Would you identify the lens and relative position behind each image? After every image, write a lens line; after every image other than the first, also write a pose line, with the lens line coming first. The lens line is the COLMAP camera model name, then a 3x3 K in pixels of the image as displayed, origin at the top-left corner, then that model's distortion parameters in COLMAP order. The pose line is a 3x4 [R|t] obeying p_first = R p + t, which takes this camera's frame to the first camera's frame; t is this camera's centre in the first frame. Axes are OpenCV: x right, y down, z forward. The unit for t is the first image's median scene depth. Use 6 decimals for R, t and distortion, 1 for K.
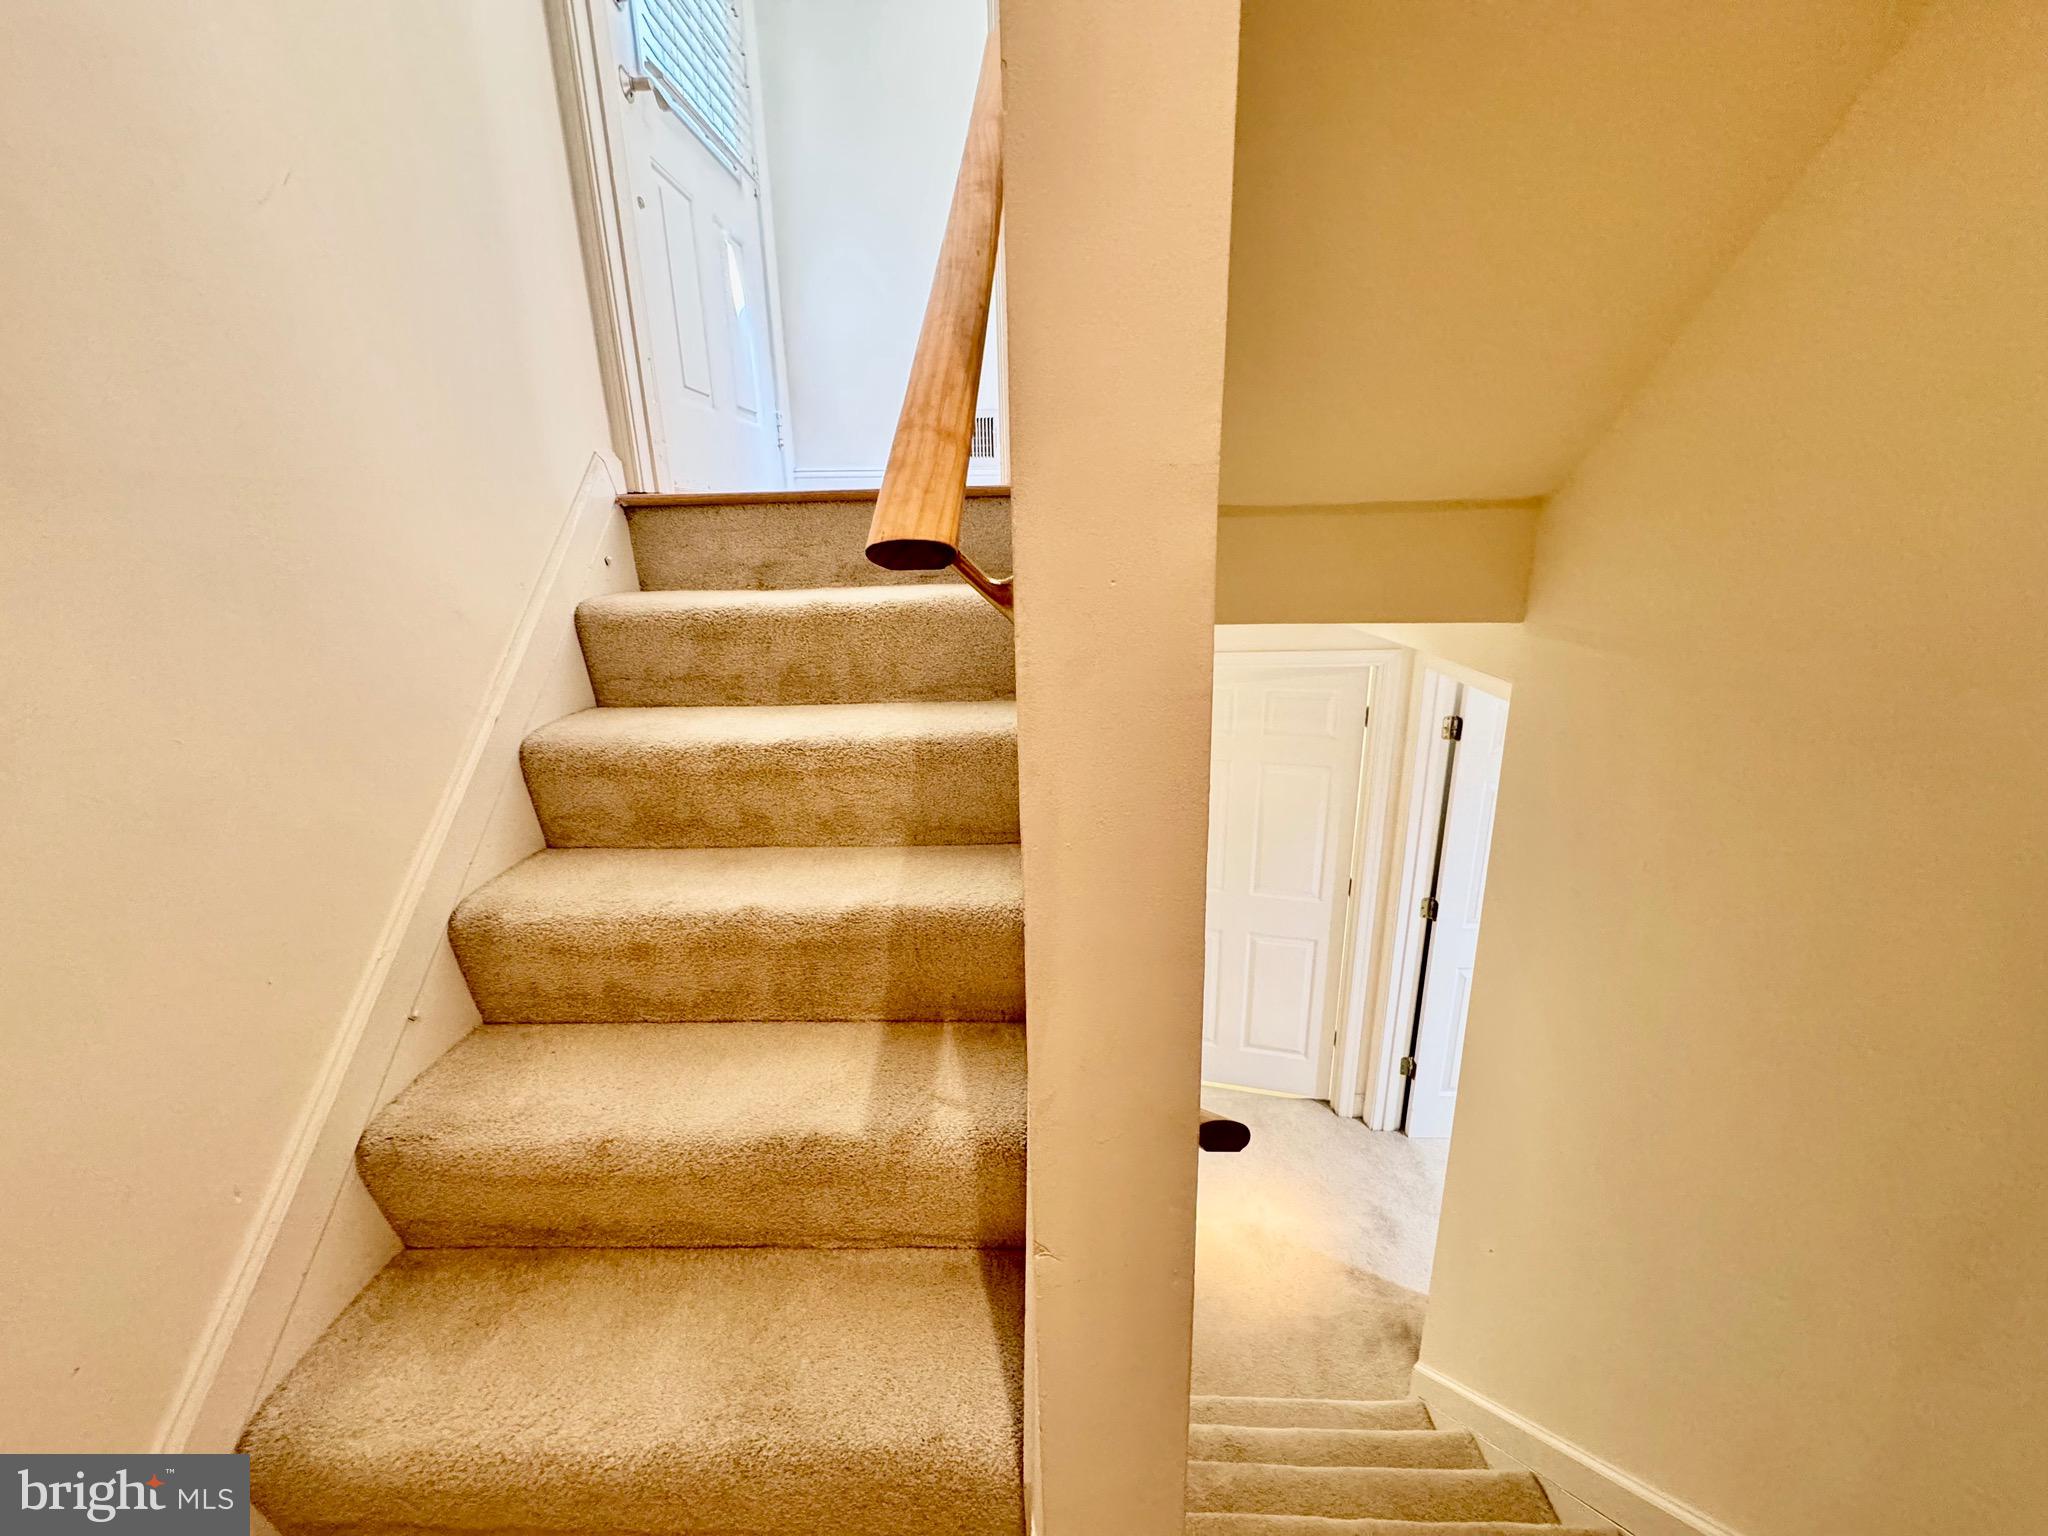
lens RADIAL K [[811.9, 0, 1025.1], [0, 811.9, 769.7], [0, 0, 1]] dist [-0.001302, -0.000239]
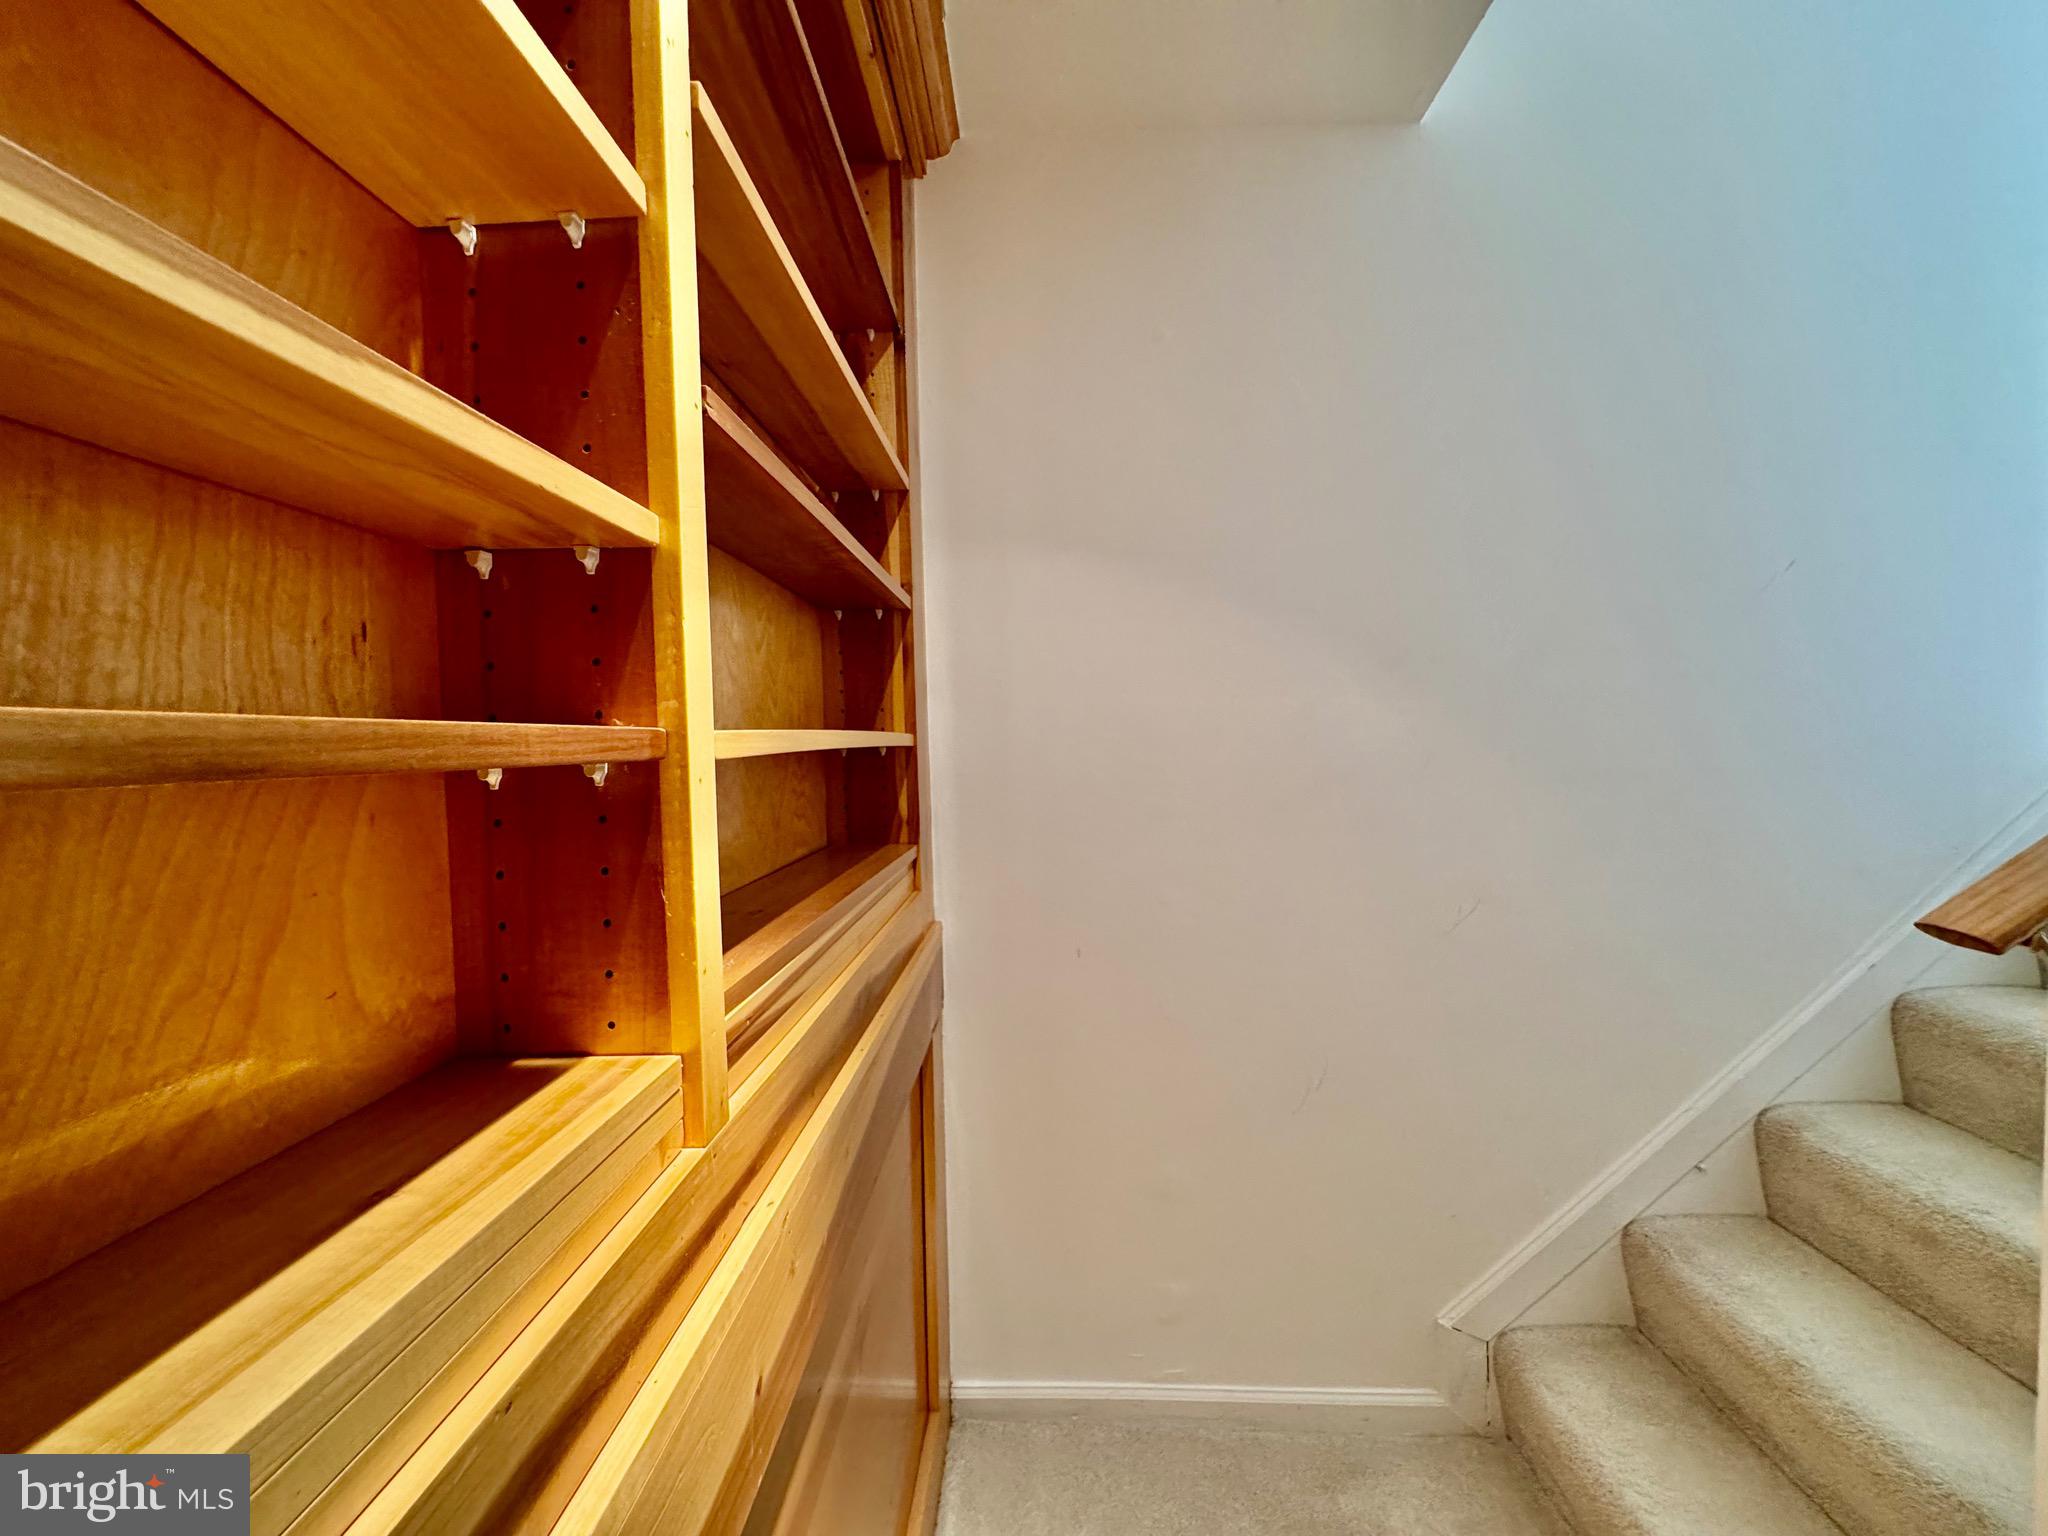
lens RADIAL K [[811.9, 0, 1023.8], [0, 811.9, 770.0], [0, 0, 1]] dist [-0.001302, -0.000239]
pose [[0.002525, 0.061100, -0.998128, 0.451383], [-0.265701, 0.962295, 0.058234, -0.083519], [0.964052, 0.265057, 0.018664, -0.202206]]
